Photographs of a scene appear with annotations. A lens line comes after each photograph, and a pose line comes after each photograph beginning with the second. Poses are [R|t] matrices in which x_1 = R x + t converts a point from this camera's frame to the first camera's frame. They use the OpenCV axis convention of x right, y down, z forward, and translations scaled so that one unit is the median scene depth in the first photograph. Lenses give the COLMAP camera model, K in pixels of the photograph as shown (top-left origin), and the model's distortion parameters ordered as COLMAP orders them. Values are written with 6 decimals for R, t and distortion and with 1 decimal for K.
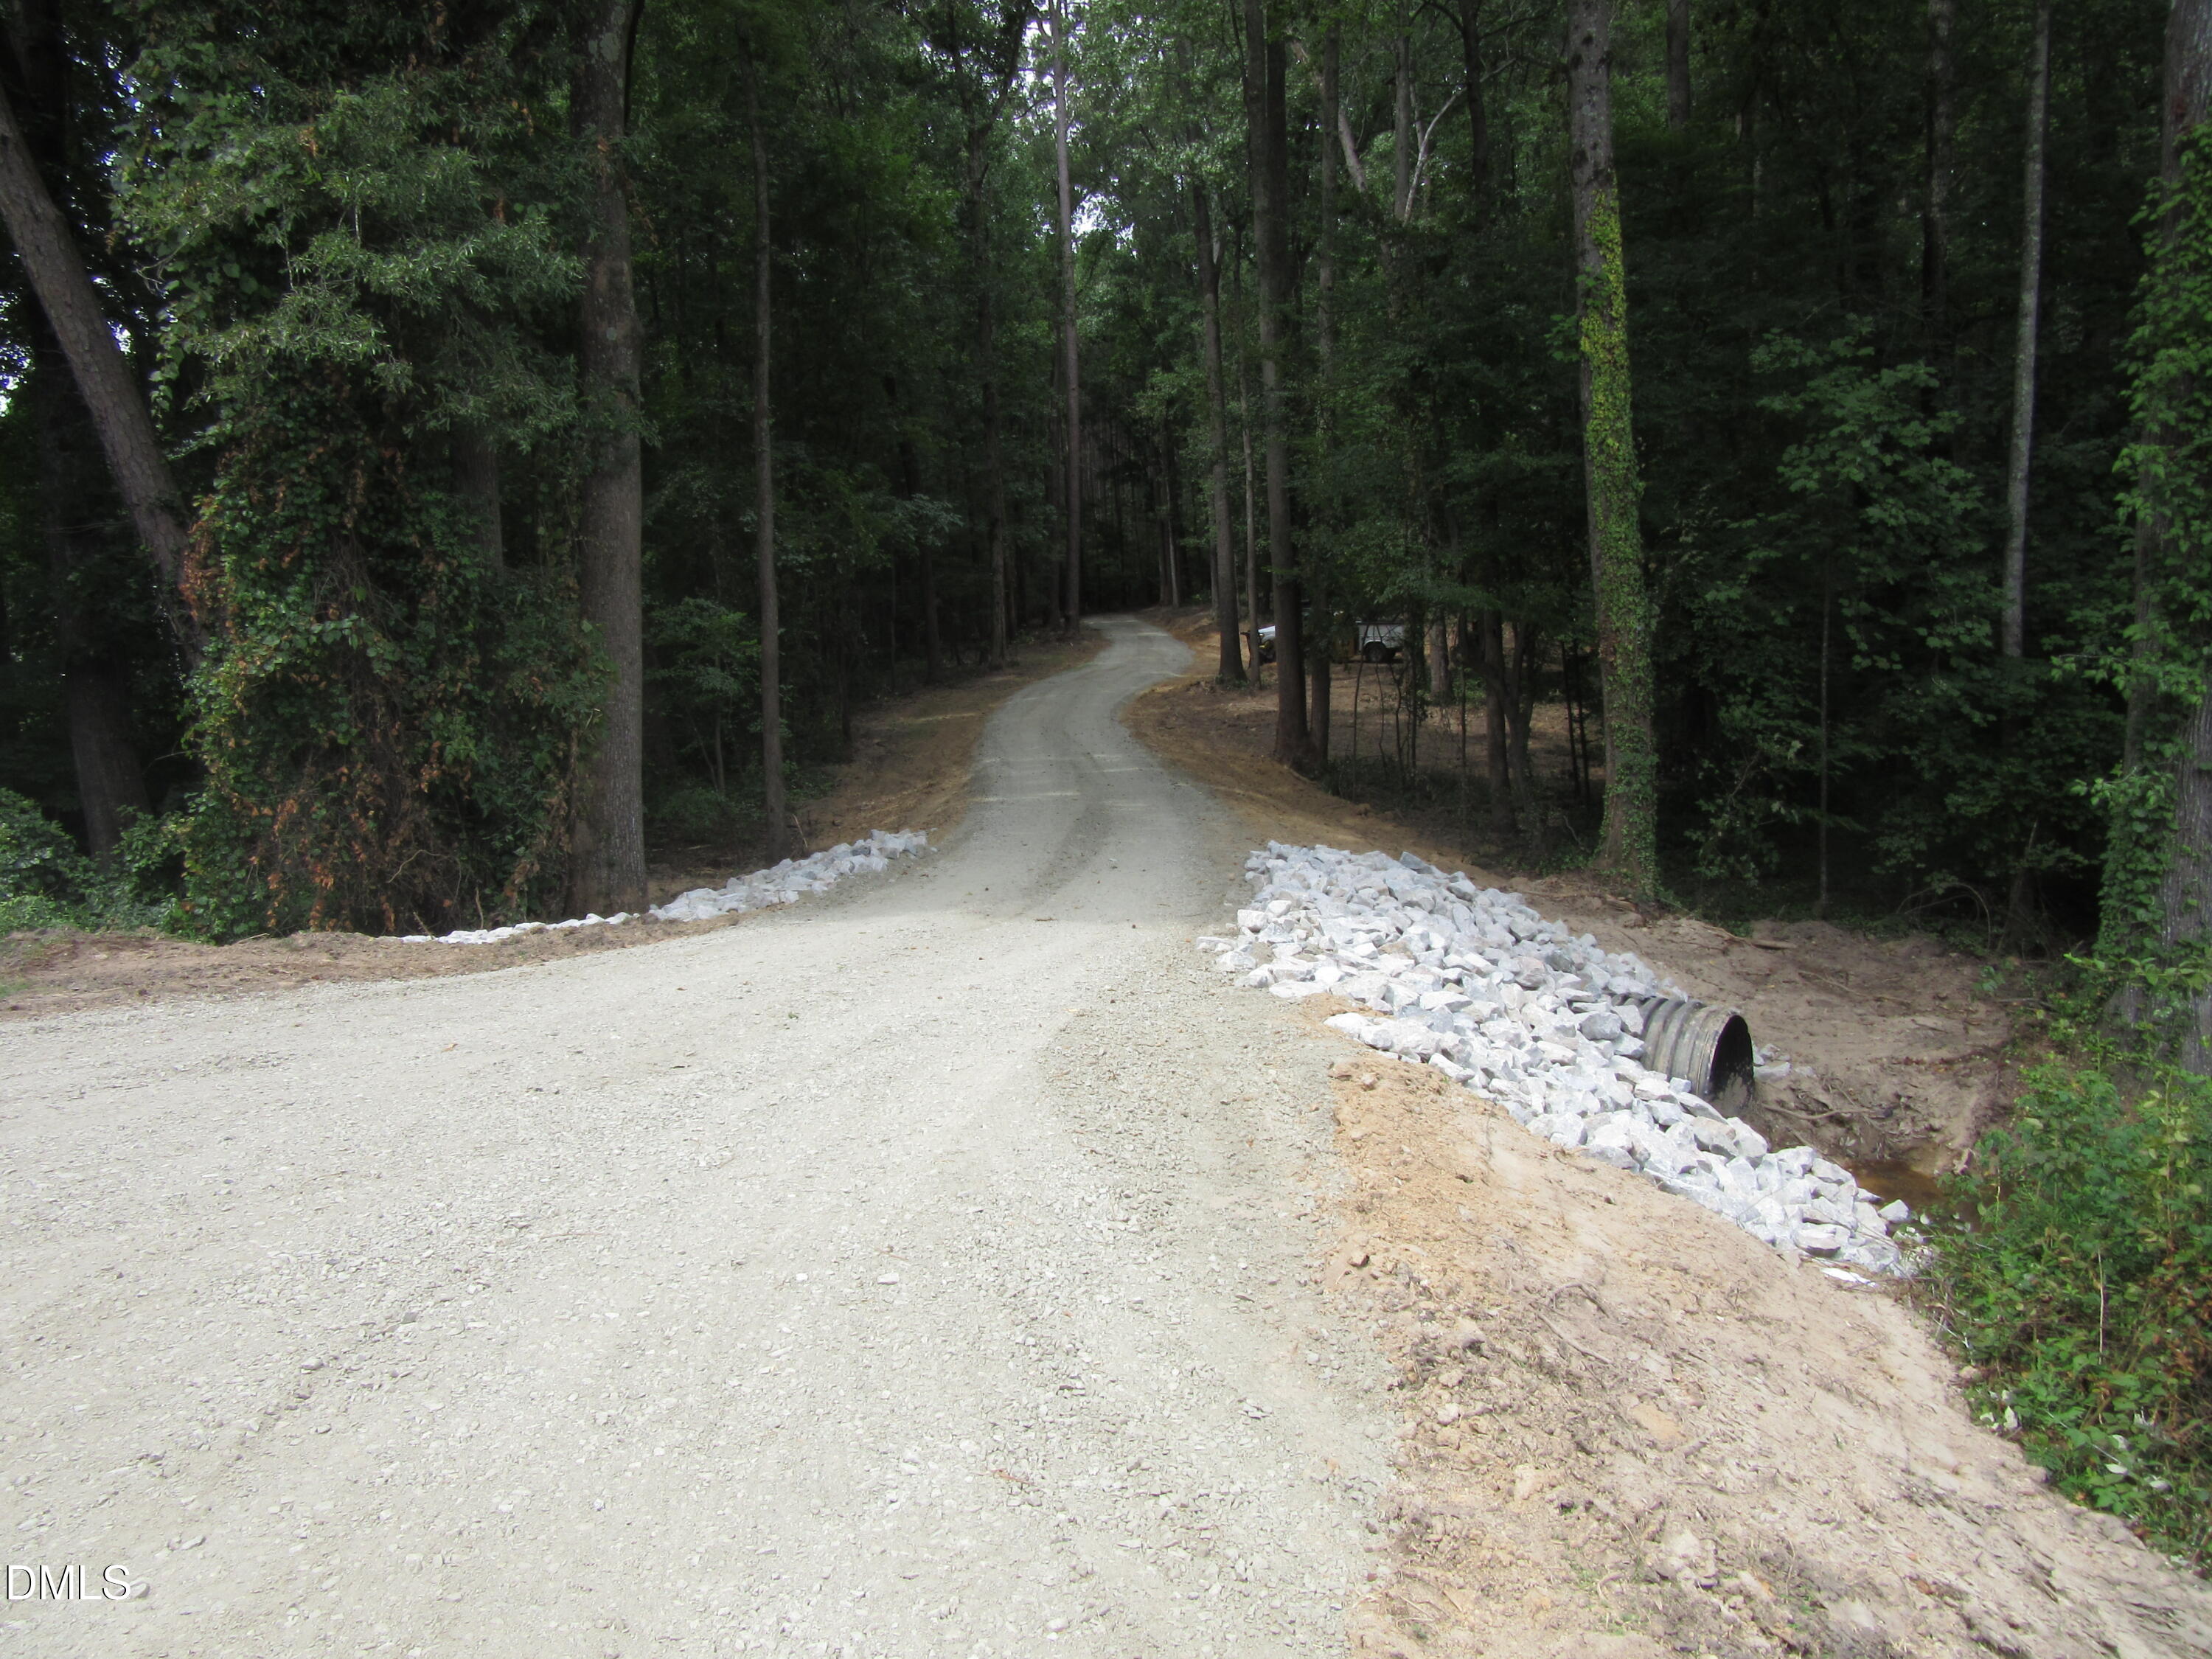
lens RADIAL K [[1615.0, 0, 1120.1], [0, 1615.0, 832.5], [0, 0, 1]] dist [-0.026391, 0.010797]
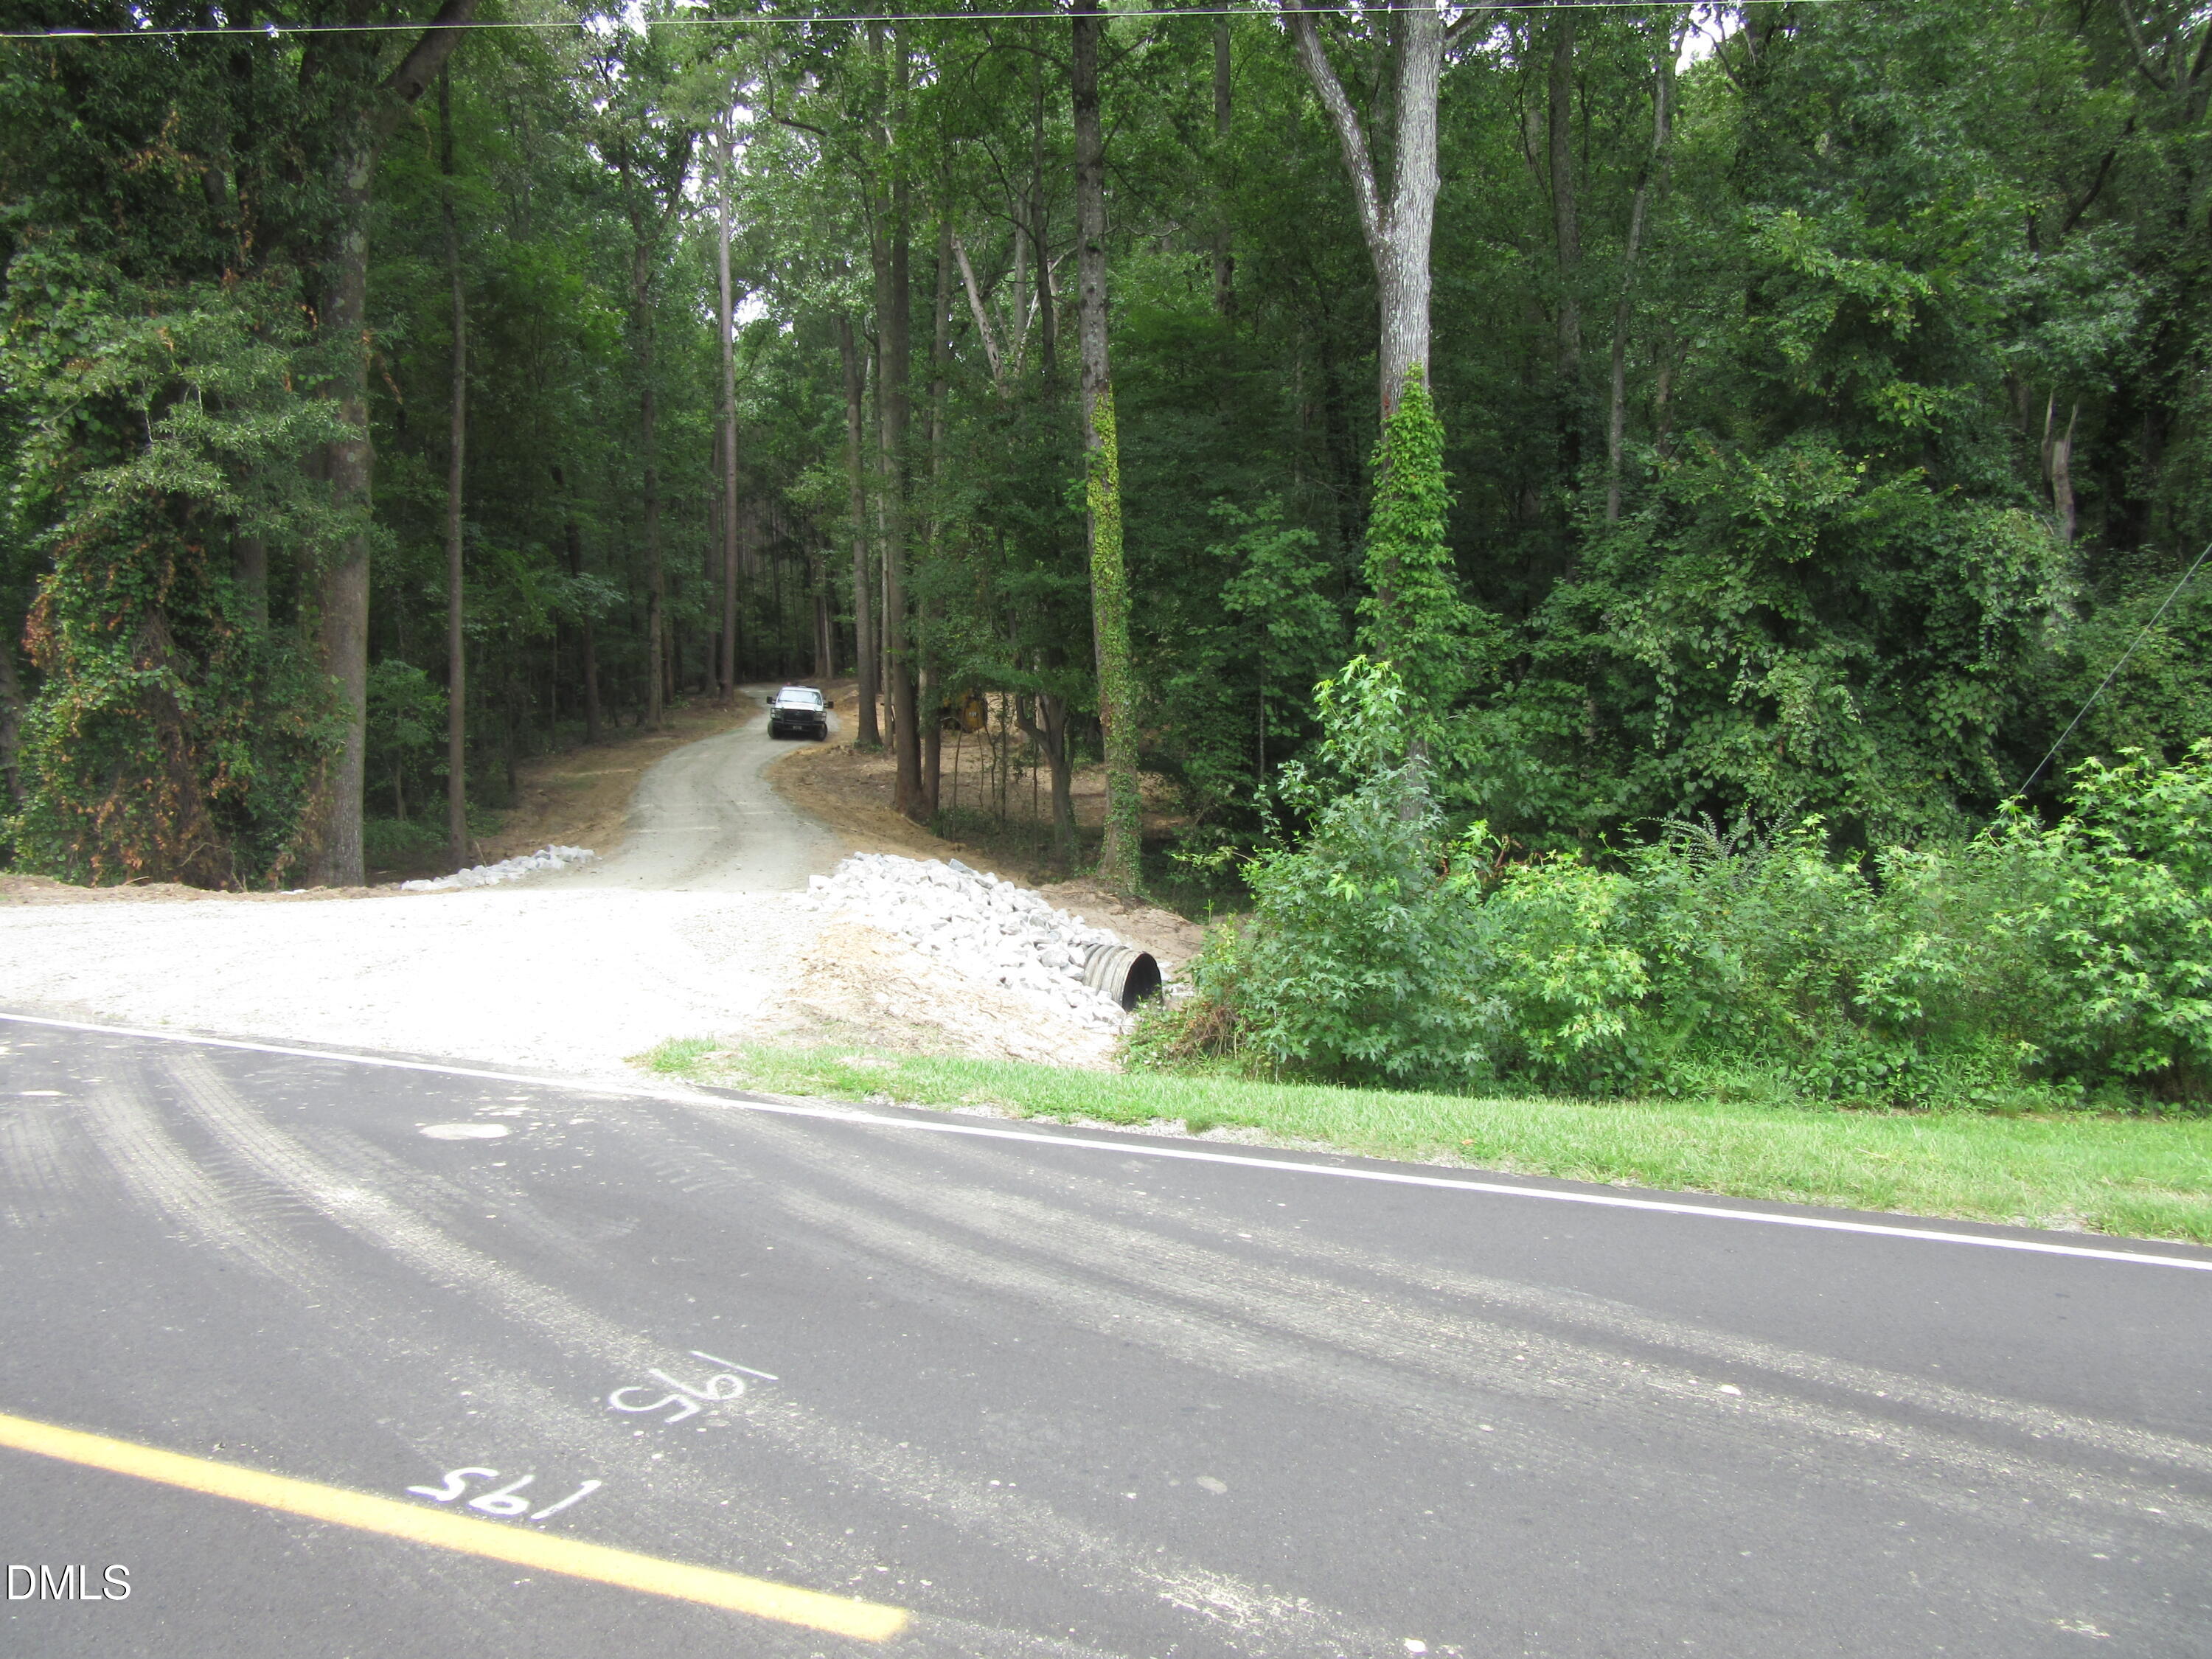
lens RADIAL K [[1615.0, 0, 1109.7], [0, 1615.0, 815.5], [0, 0, 1]] dist [-0.026391, 0.010797]
pose [[0.979745, 0.013455, 0.199797, 0.035188], [-0.002239, 0.998414, -0.056262, 0.061547], [-0.200237, 0.054675, 0.978221, -0.455048]]
